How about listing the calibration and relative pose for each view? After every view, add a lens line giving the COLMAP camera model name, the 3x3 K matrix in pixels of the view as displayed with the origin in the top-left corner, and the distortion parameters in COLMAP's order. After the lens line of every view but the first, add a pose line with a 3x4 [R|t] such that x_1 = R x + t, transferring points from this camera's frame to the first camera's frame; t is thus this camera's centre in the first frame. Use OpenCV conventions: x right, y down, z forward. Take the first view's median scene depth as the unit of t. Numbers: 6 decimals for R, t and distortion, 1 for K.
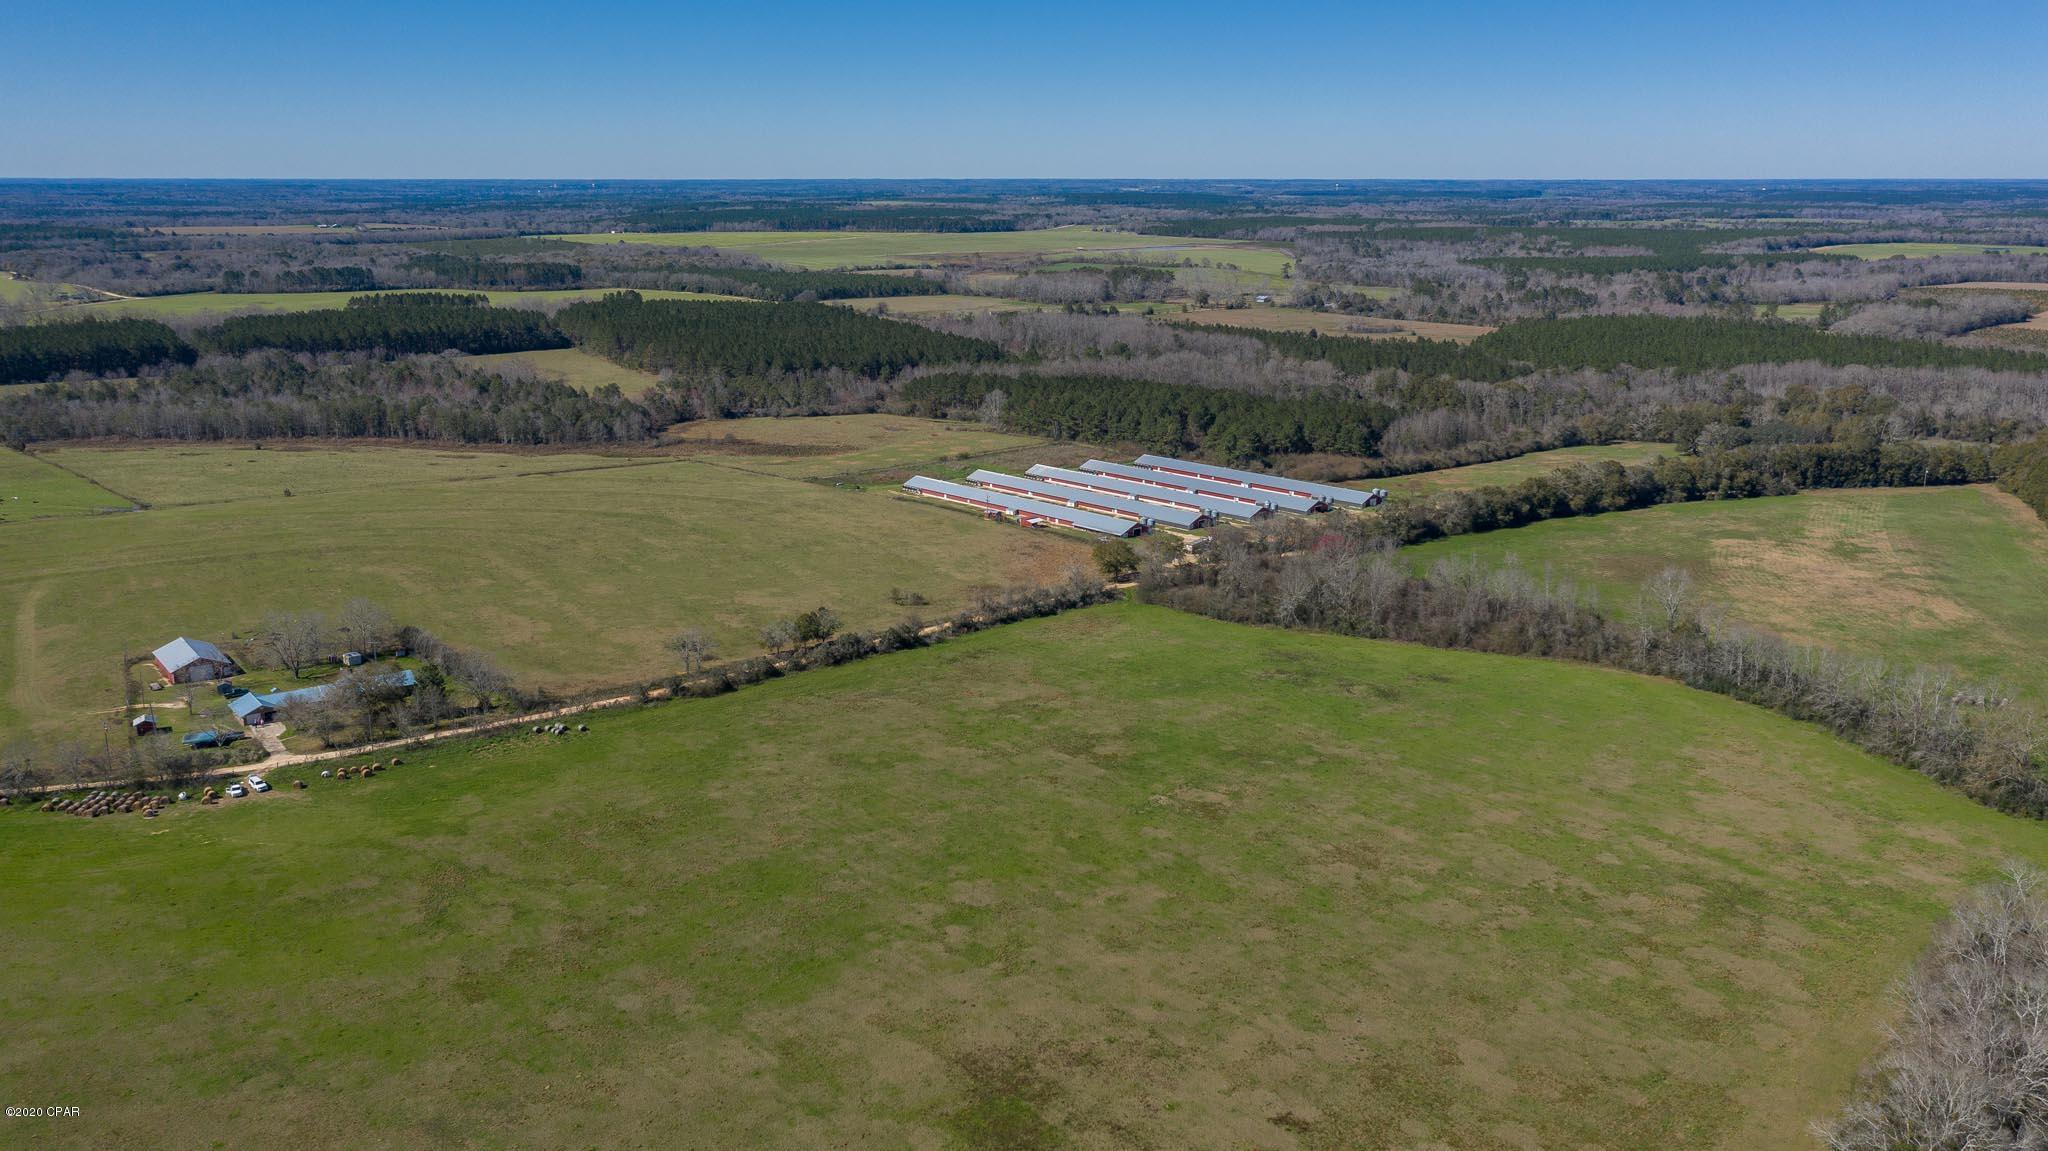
lens RADIAL K [[1626.8, 0, 1014.6], [0, 1626.8, 581.2], [0, 0, 1]] dist [-0.020059, 0.054393]
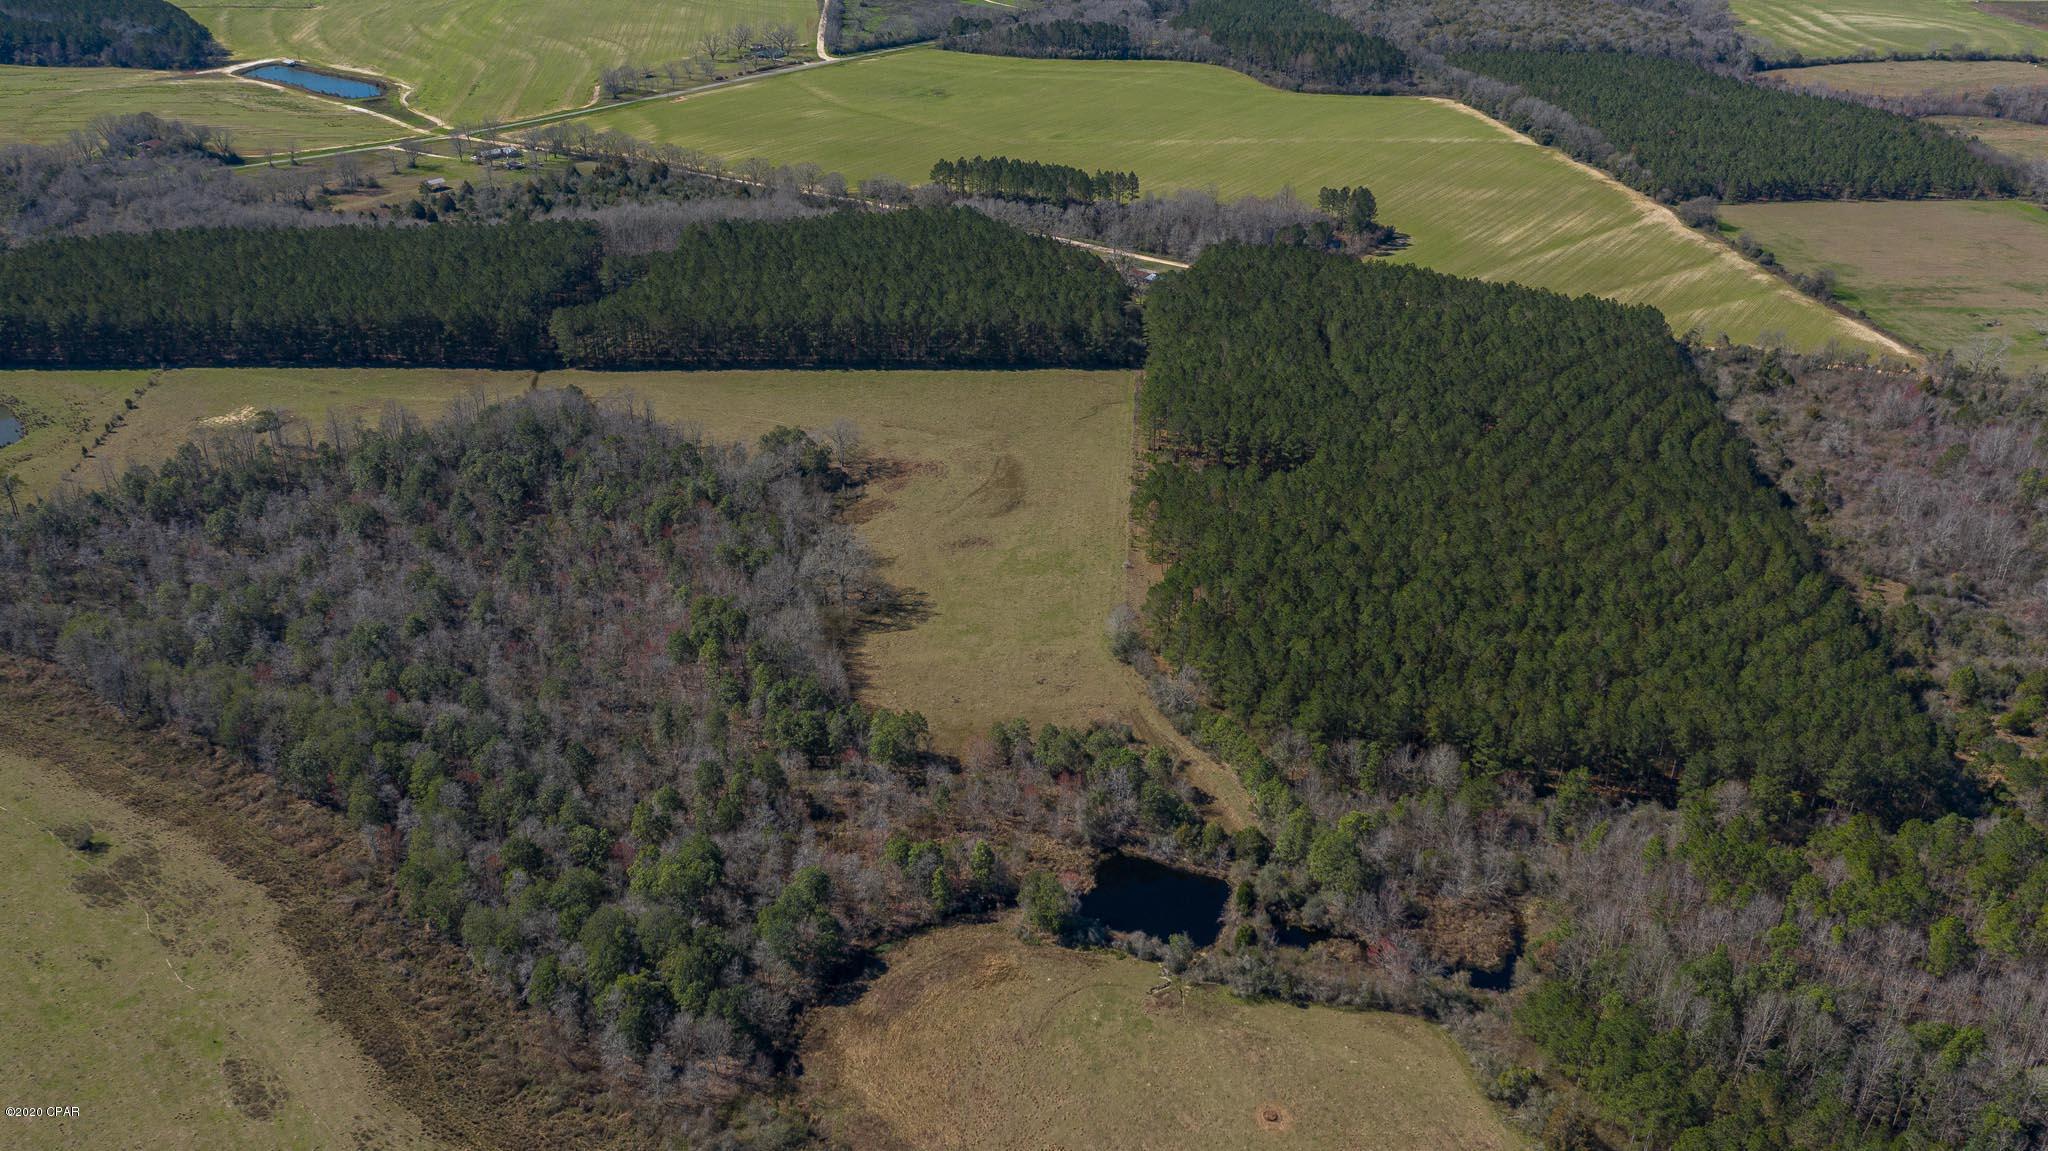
lens RADIAL K [[1626.8, 0, 1014.6], [0, 1626.8, 581.2], [0, 0, 1]] dist [-0.020059, 0.054393]
pose [[0.816331, 0.273124, -0.508927, -0.009378], [-0.145371, 0.949923, 0.276612, -0.729995], [0.558991, -0.151824, 0.815156, 1.664675]]
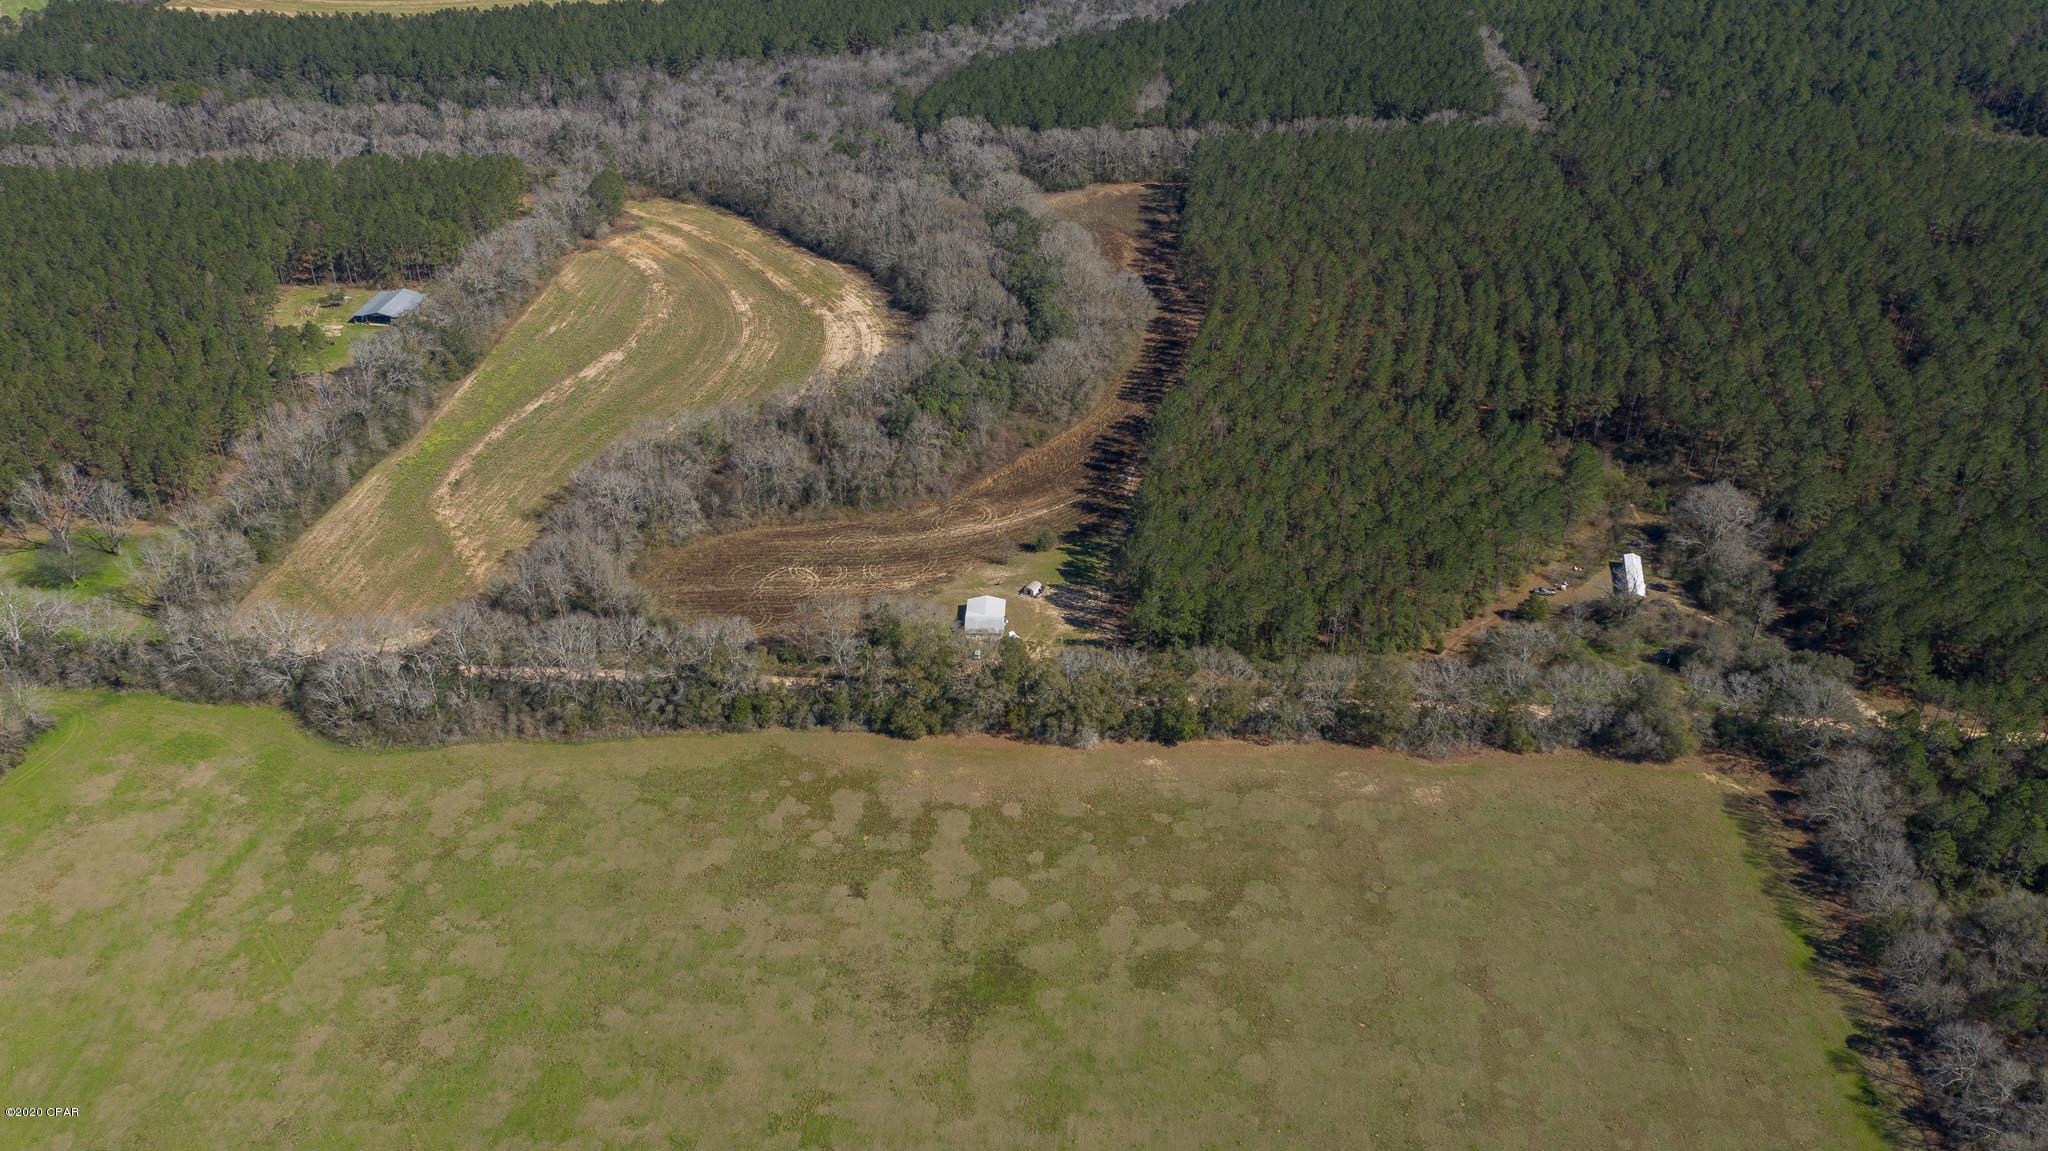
lens RADIAL K [[1609.2, 0, 1017.2], [0, 1609.2, 569.1], [0, 0, 1]] dist [-0.012605, 0.002499]
pose [[-0.685280, -0.391017, 0.614408, -0.450706], [0.178275, 0.727911, 0.662091, -0.521231], [-0.706123, 0.563251, -0.429114, 0.846253]]
